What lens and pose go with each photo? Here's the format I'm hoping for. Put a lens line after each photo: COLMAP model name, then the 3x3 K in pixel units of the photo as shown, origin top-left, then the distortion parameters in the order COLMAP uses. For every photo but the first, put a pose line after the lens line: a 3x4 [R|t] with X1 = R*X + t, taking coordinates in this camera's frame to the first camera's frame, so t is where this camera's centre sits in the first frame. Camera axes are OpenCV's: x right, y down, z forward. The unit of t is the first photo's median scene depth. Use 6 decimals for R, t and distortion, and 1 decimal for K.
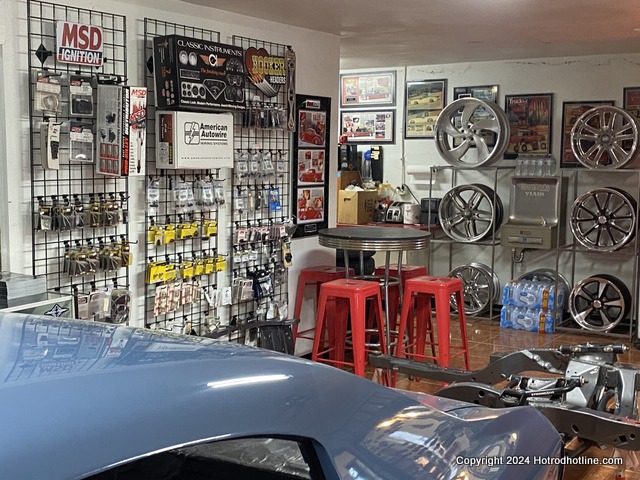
lens RADIAL K [[853.7, 0, 318.8], [0, 853.7, 240.5], [0, 0, 1]] dist [0.181163, 0.000000]
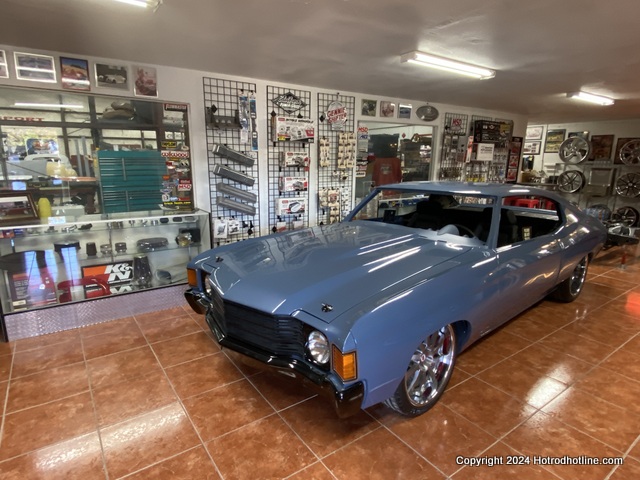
lens RADIAL K [[377.1, 0, 323.2], [0, 377.1, 241.0], [0, 0, 1]] dist [0.004624, -0.002926]
pose [[0.932185, 0.081397, -0.352711, -0.111703], [-0.044207, 0.992696, 0.112253, 0.054843], [0.359272, -0.089049, 0.928975, -0.373483]]
